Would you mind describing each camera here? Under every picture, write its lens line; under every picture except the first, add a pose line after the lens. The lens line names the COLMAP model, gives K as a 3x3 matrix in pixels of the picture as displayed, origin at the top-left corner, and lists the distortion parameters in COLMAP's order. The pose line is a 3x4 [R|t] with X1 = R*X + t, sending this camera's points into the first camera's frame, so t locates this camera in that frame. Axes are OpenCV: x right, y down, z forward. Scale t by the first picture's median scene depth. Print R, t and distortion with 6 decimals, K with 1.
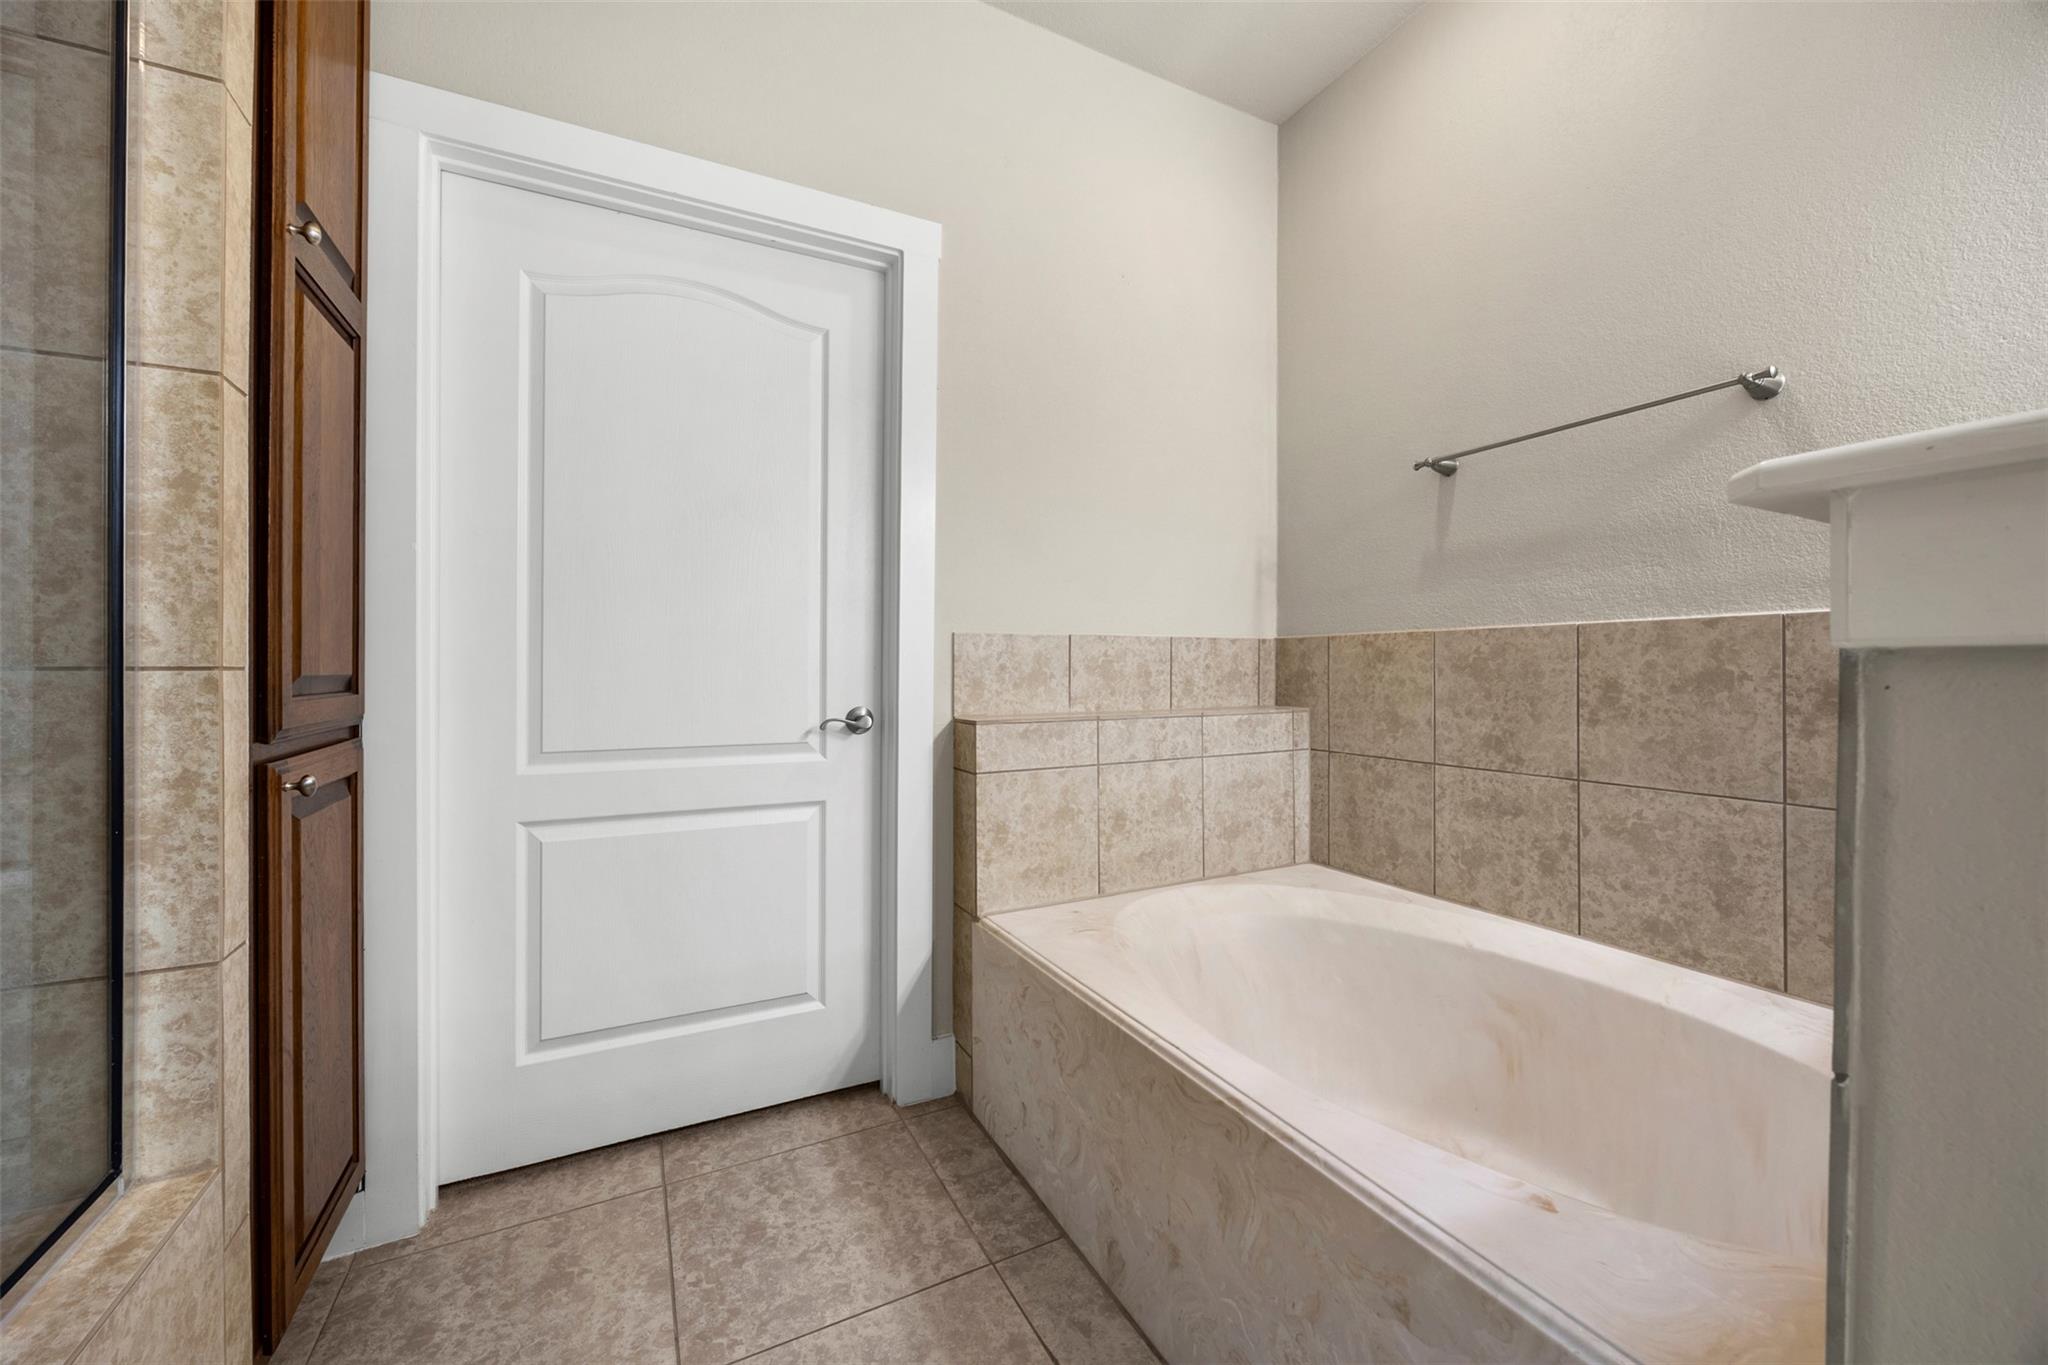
lens RADIAL K [[794.8, 0, 1032.0], [0, 794.8, 665.5], [0, 0, 1]] dist [-0.001235, 0.000773]
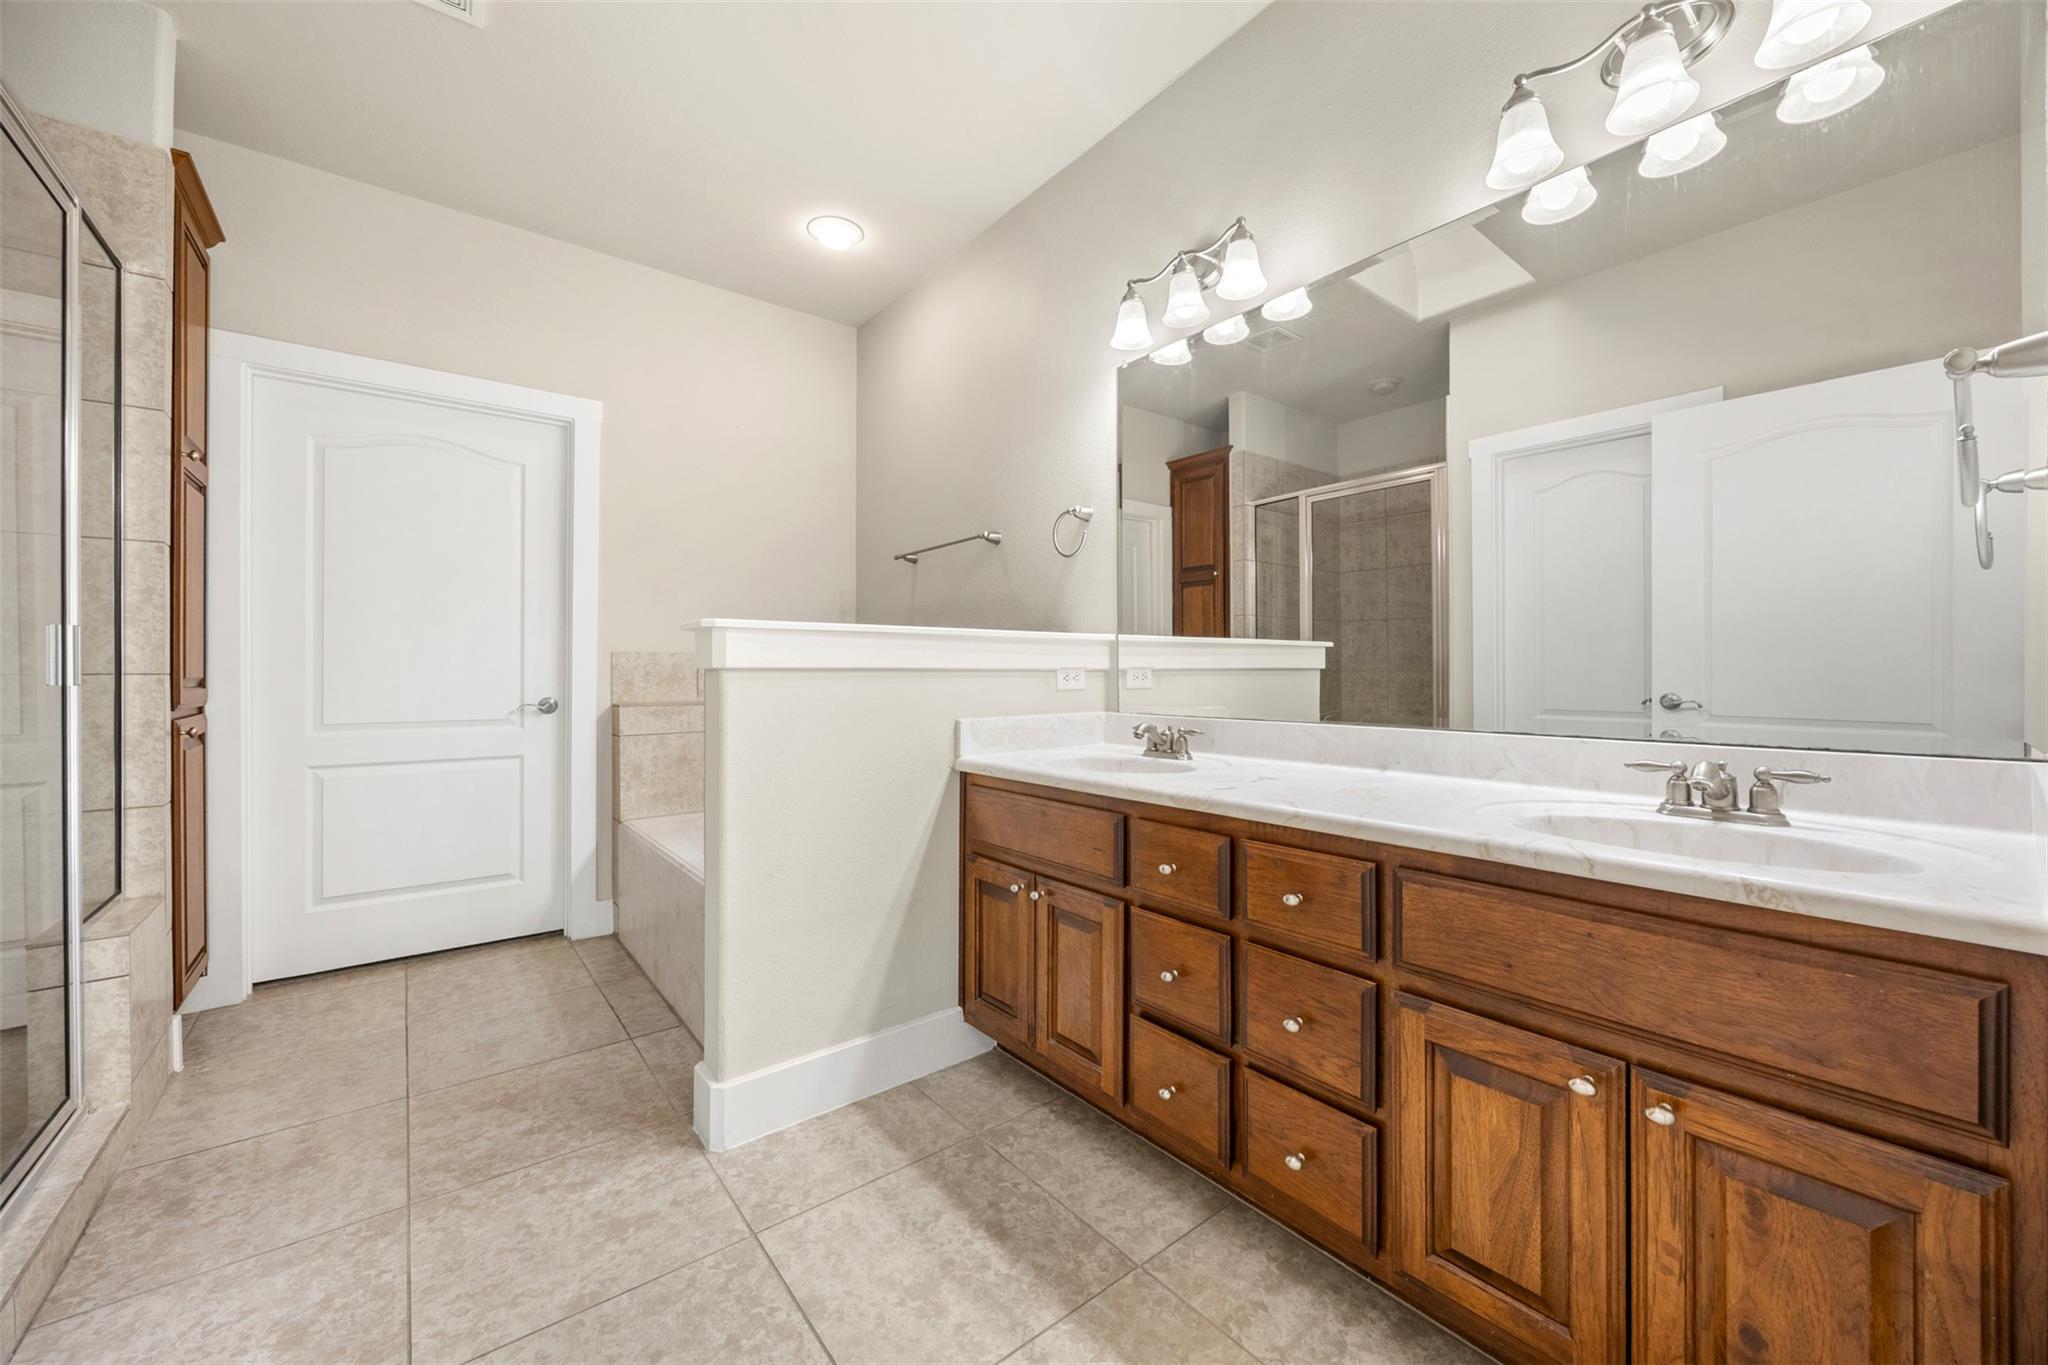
lens RADIAL K [[794.8, 0, 1032.0], [0, 794.8, 670.5], [0, 0, 1]] dist [-0.001235, 0.000773]
pose [[0.981475, -0.000568, 0.191588, 0.553064], [0.000356, 0.999999, 0.001136, -0.004510], [-0.191589, -0.001047, 0.981475, -0.972360]]
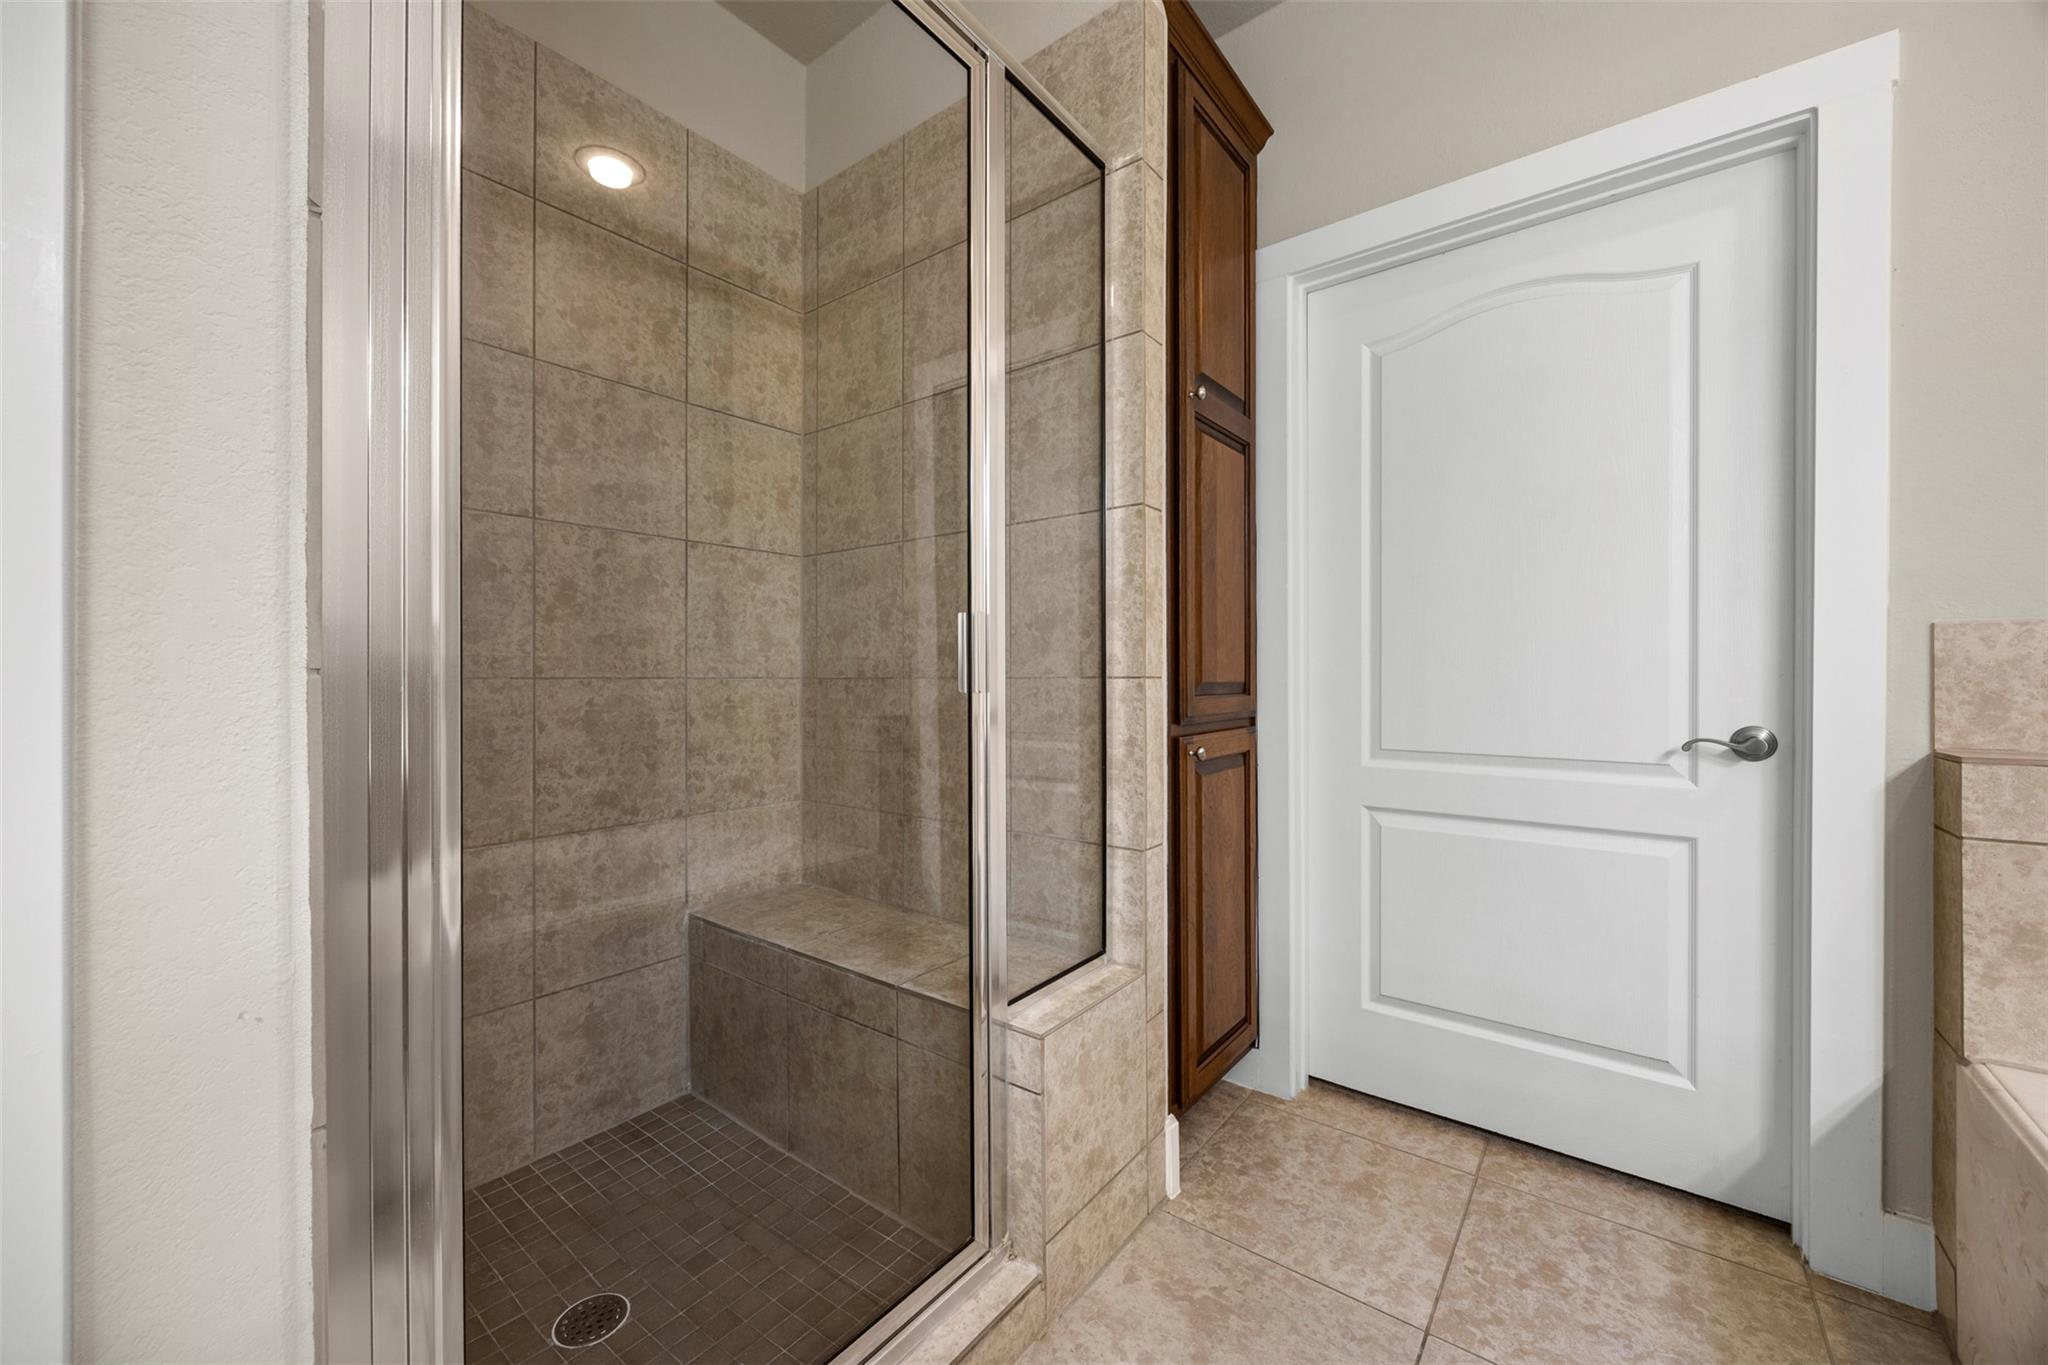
lens RADIAL K [[794.8, 0, 1021.4], [0, 794.8, 675.9], [0, 0, 1]] dist [-0.001235, 0.000773]
pose [[0.418693, -0.002153, -0.908125, 0.239965], [0.004291, 0.999991, -0.000392, -0.000076], [0.908118, -0.003733, 0.418699, 0.031817]]
